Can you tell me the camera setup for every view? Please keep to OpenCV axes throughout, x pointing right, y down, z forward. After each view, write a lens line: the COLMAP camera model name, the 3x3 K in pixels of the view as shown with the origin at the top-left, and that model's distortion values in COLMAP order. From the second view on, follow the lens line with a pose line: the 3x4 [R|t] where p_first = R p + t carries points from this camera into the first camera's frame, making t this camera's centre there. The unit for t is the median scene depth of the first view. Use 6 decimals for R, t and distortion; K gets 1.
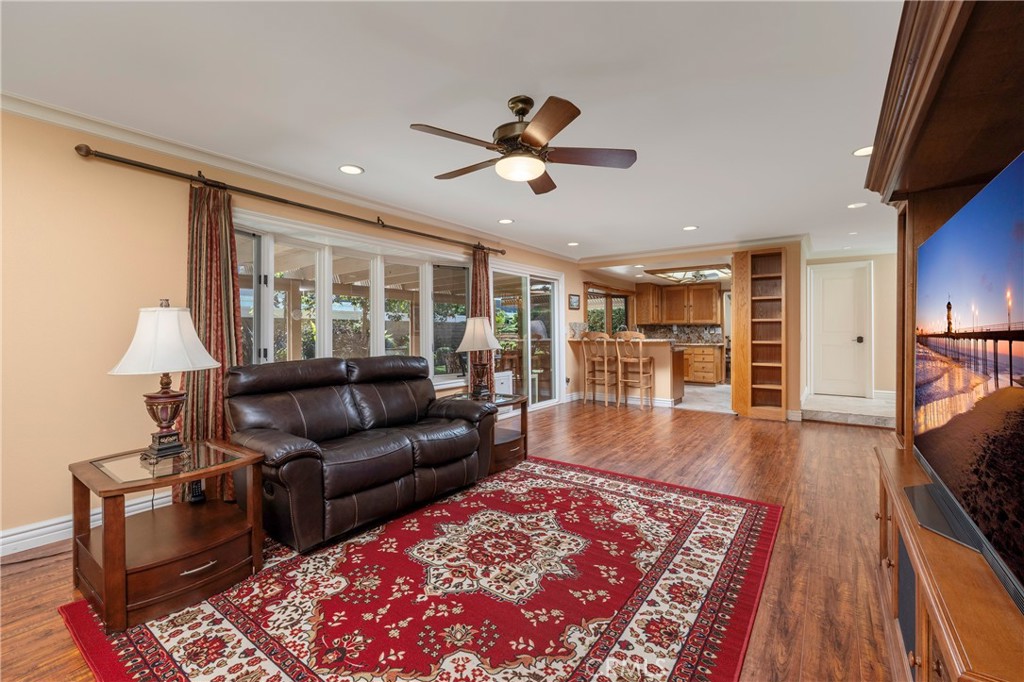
lens RADIAL K [[447.5, 0, 505.2], [0, 447.5, 338.4], [0, 0, 1]] dist [0.017431, -0.000121]
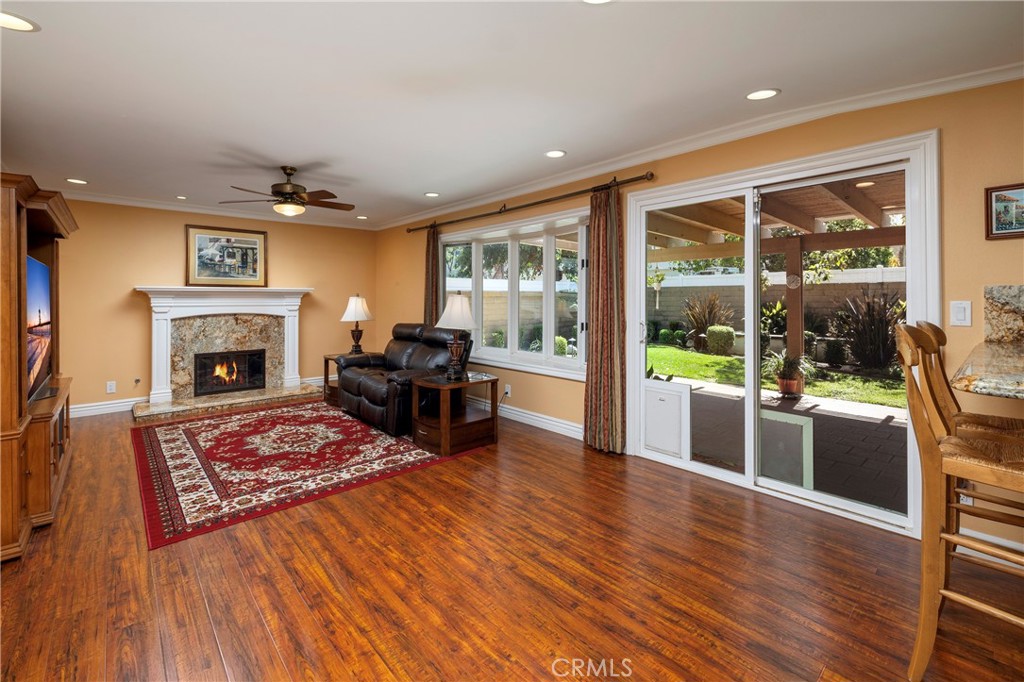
lens RADIAL K [[447.5, 0, 462.3], [0, 447.5, 295.6], [0, 0, 1]] dist [0.017431, -0.000121]
pose [[-0.286106, -0.007402, -0.958169, 1.184544], [0.000416, 0.999969, -0.007849, -0.062368], [0.958198, -0.002645, -0.286094, 1.699322]]
